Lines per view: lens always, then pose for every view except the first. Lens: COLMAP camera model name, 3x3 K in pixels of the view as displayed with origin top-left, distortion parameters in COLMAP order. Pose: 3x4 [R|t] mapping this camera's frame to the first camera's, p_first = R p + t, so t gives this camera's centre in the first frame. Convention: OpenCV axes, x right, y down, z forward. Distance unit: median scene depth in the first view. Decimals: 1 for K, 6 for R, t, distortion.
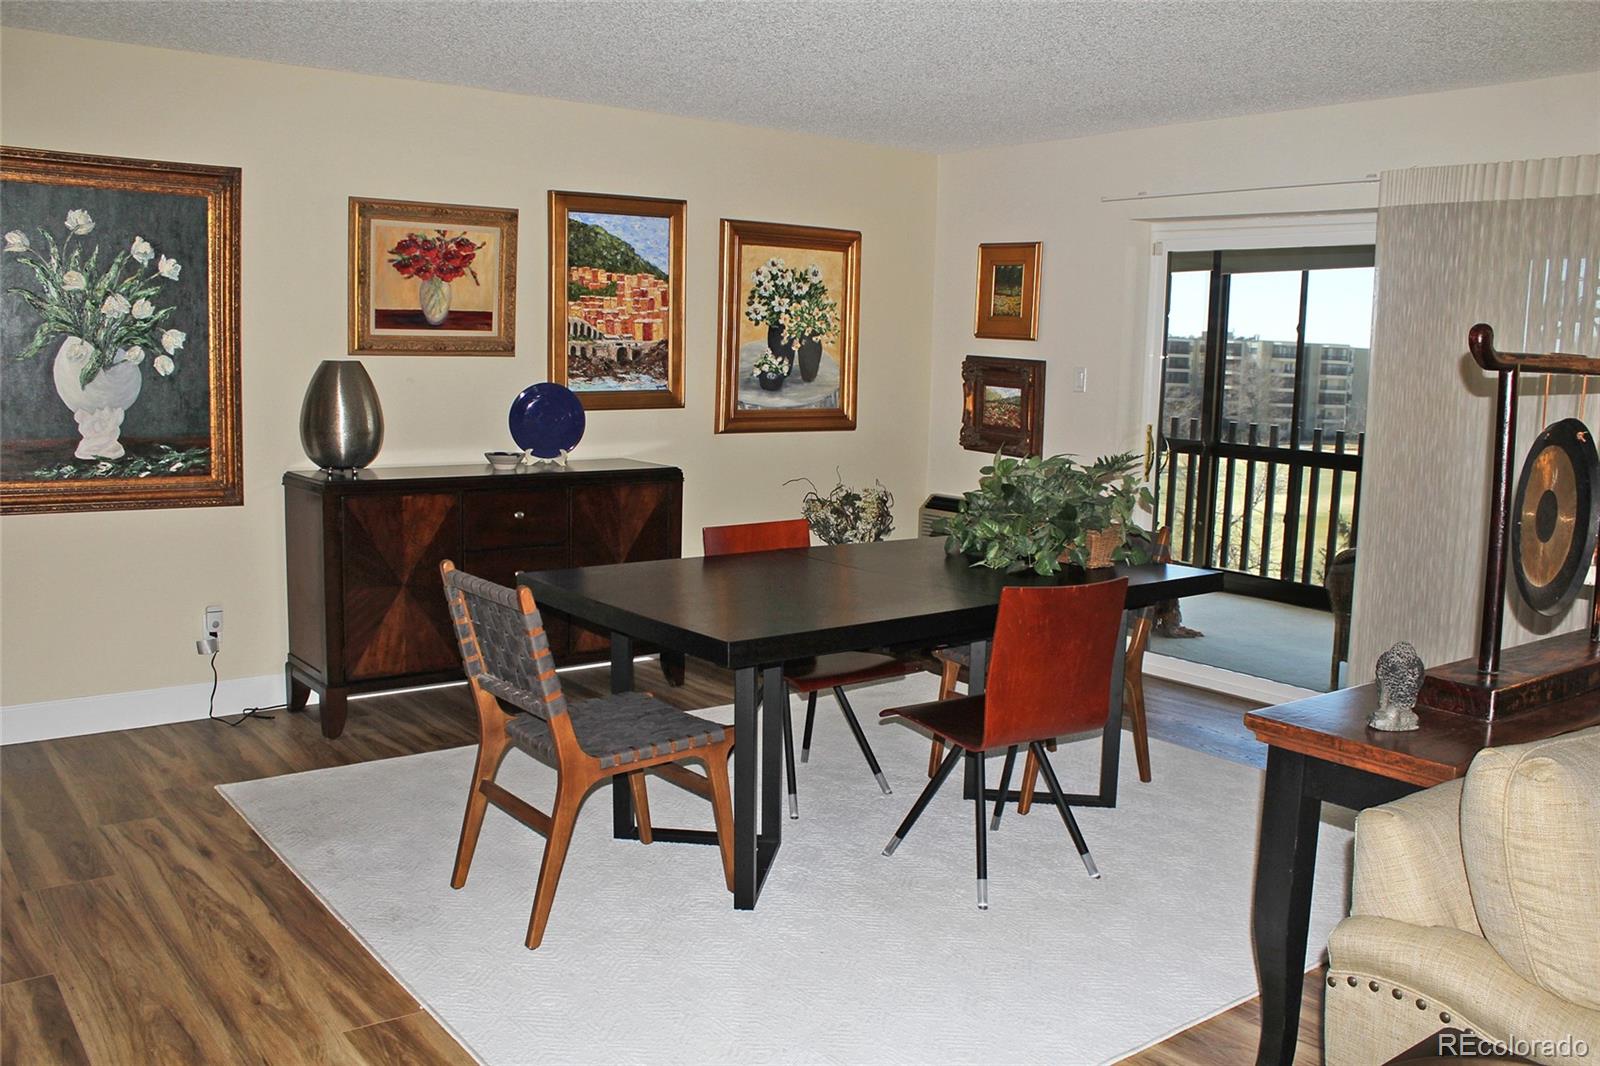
lens RADIAL K [[1363.4, 0, 800.0], [0, 1363.4, 533.0], [0, 0, 1]] dist [-0.179440, 0.188961]
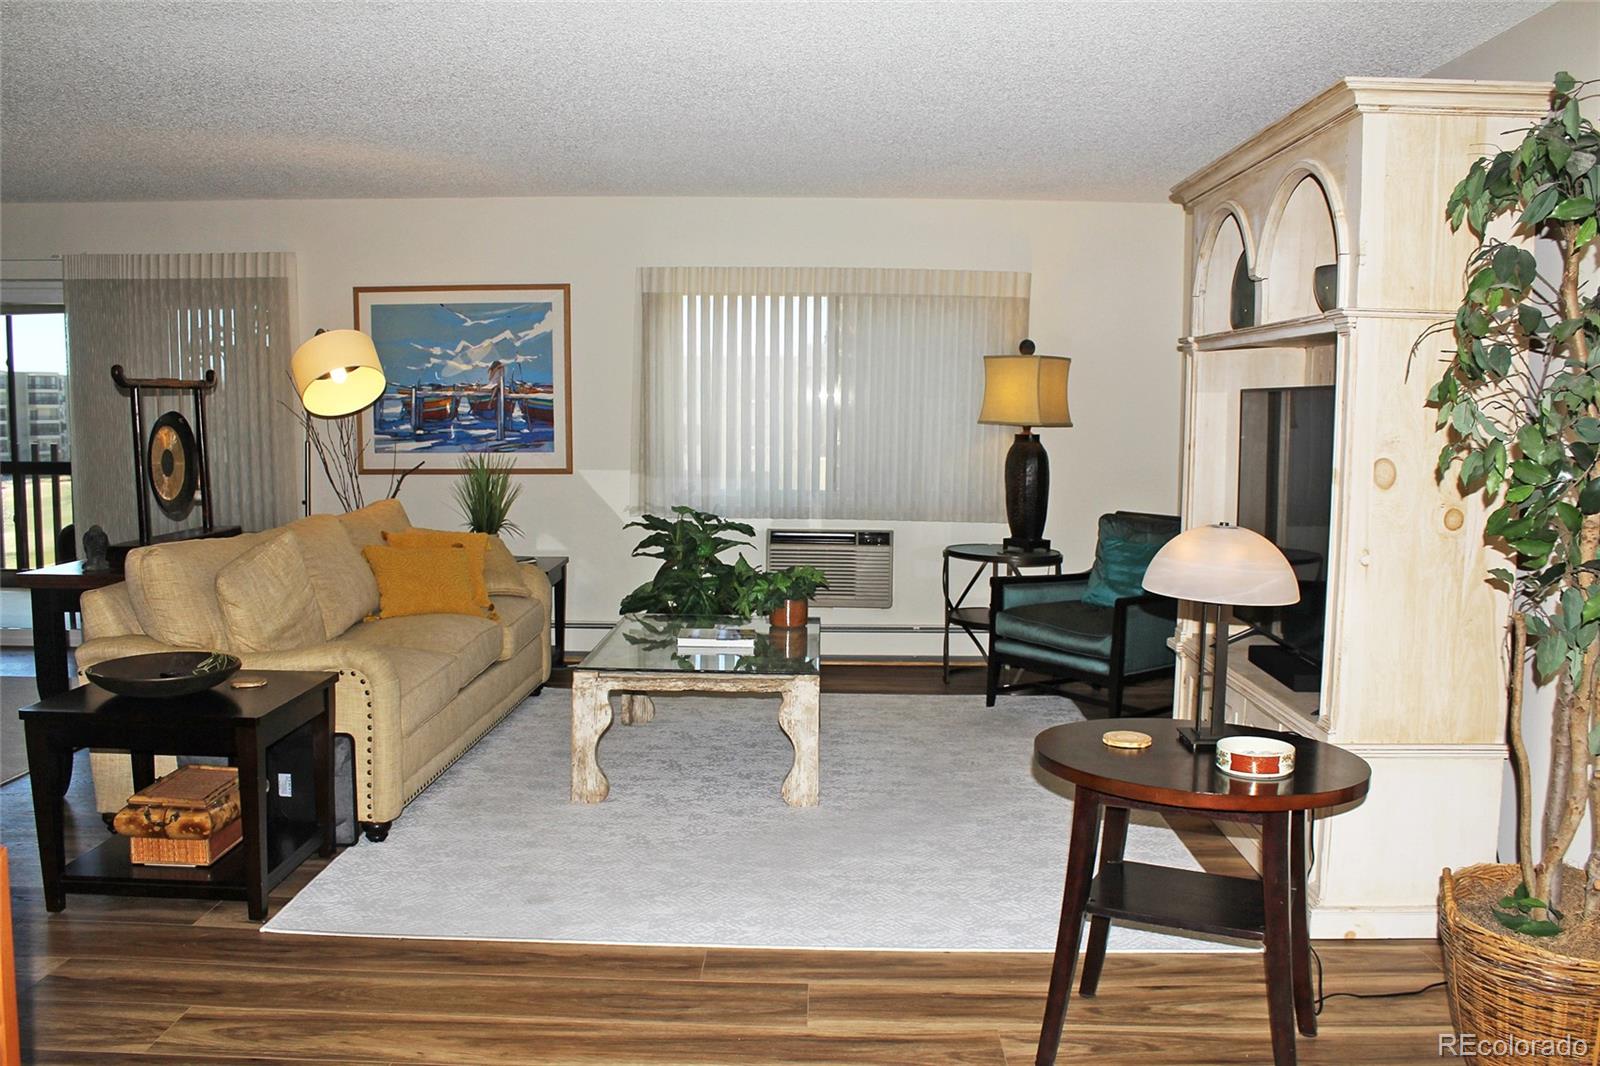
lens RADIAL K [[1363.4, 0, 800.0], [0, 1363.4, 533.0], [0, 0, 1]] dist [-0.179440, 0.188961]
pose [[0.620647, -0.098676, 0.777856, -0.164082], [0.113294, 0.992925, 0.035562, 0.055607], [-0.775862, 0.066056, 0.627436, -0.410968]]
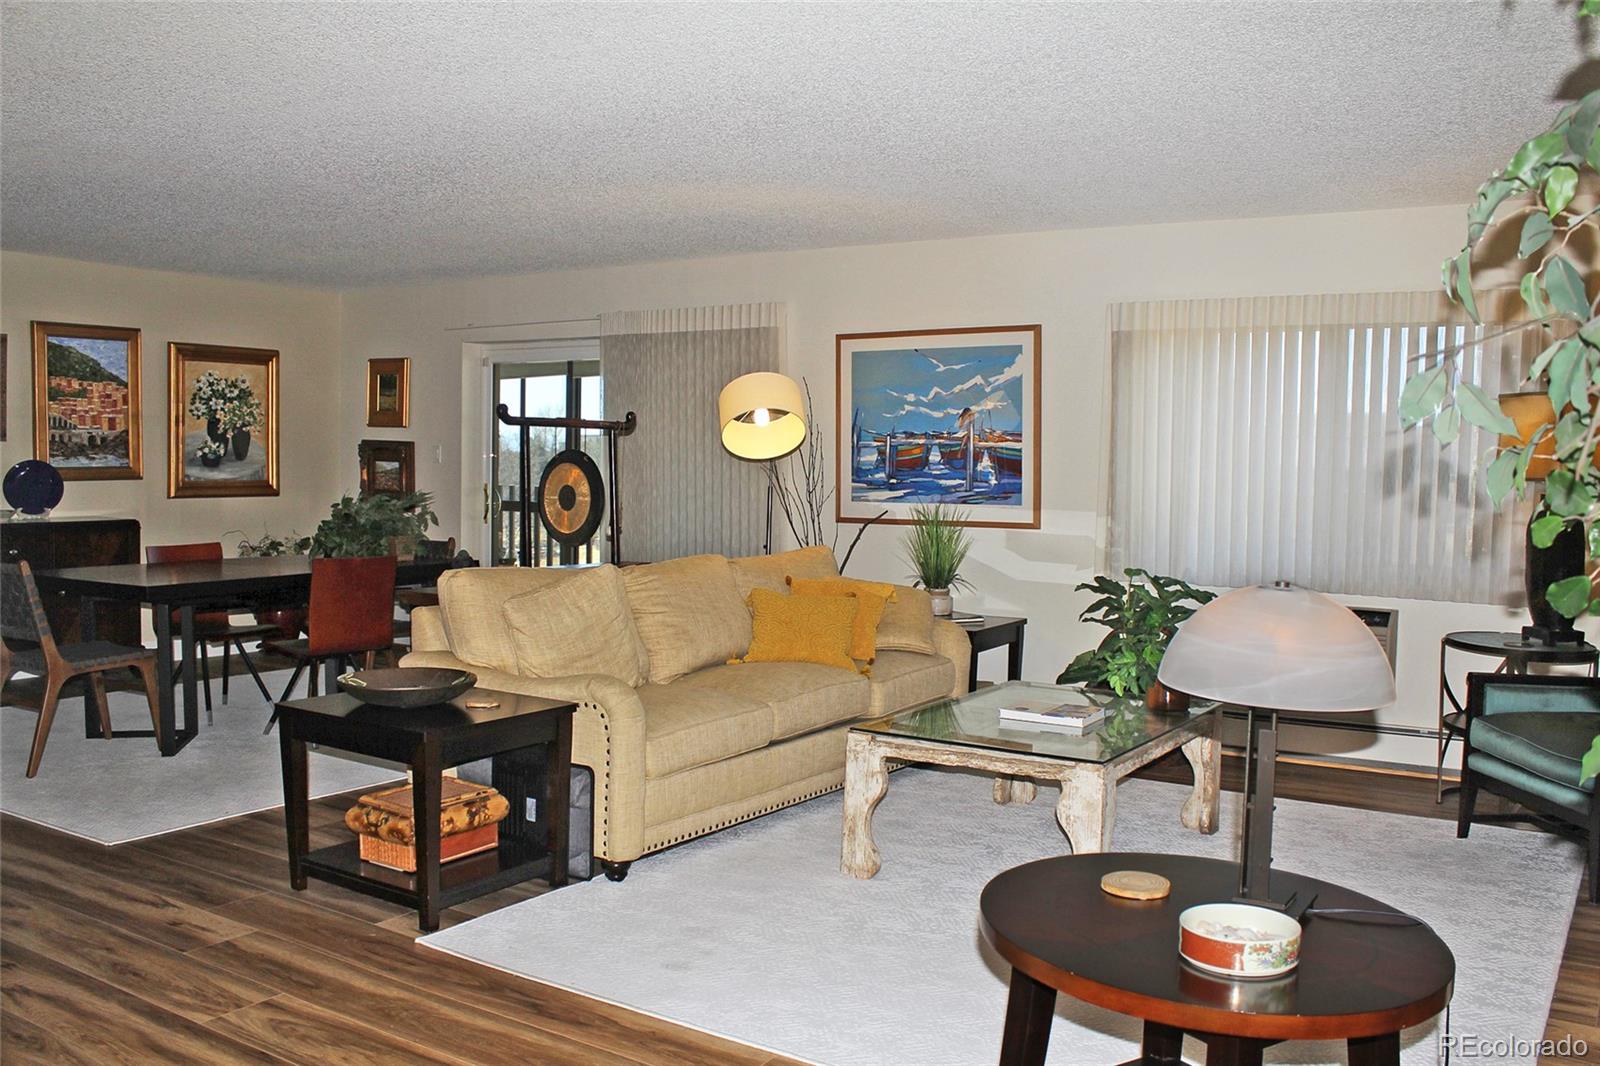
lens RADIAL K [[1376.3, 0, 801.7], [0, 1376.3, 540.4], [0, 0, 1]] dist [-0.165942, 0.155245]
pose [[0.940801, -0.031563, 0.337487, 0.086860], [0.055136, 0.996645, -0.060489, 0.089410], [-0.334446, 0.075516, 0.939385, -0.491367]]
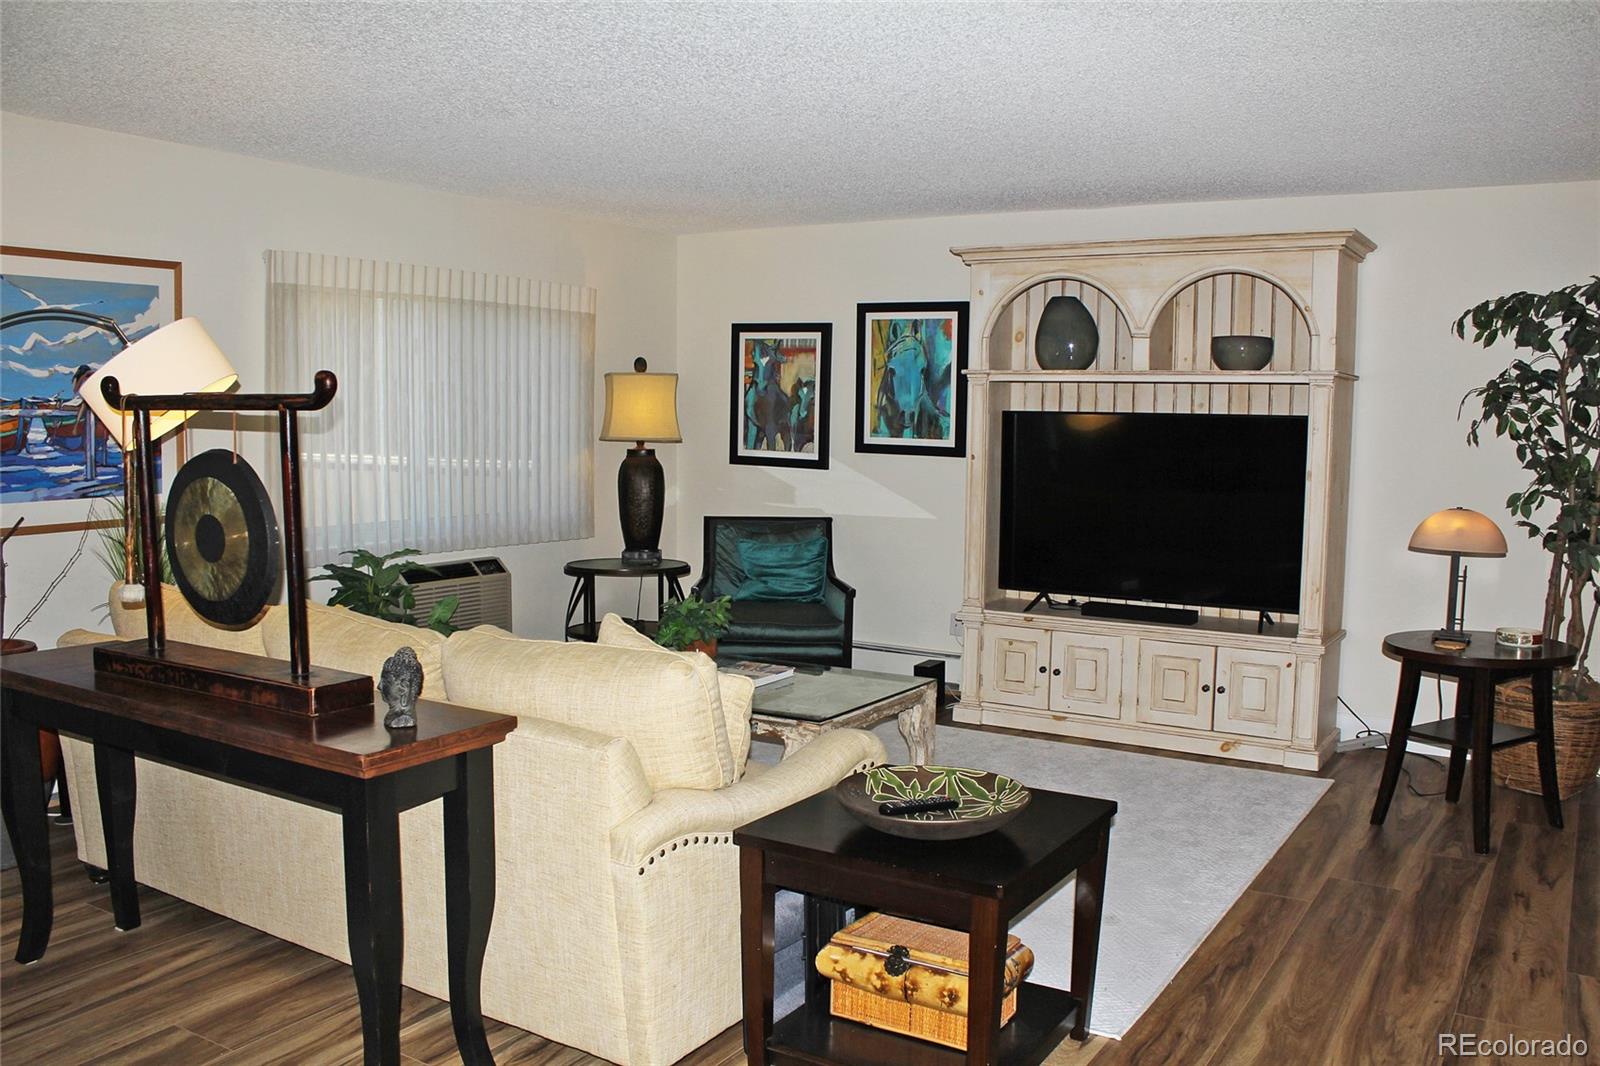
lens RADIAL K [[1363.4, 0, 800.0], [0, 1363.4, 533.0], [0, 0, 1]] dist [-0.179440, 0.188961]
pose [[-0.353409, -0.117122, 0.928108, -0.291151], [0.102847, 0.981252, 0.162991, -0.067706], [-0.929798, 0.153056, -0.334738, 0.407716]]
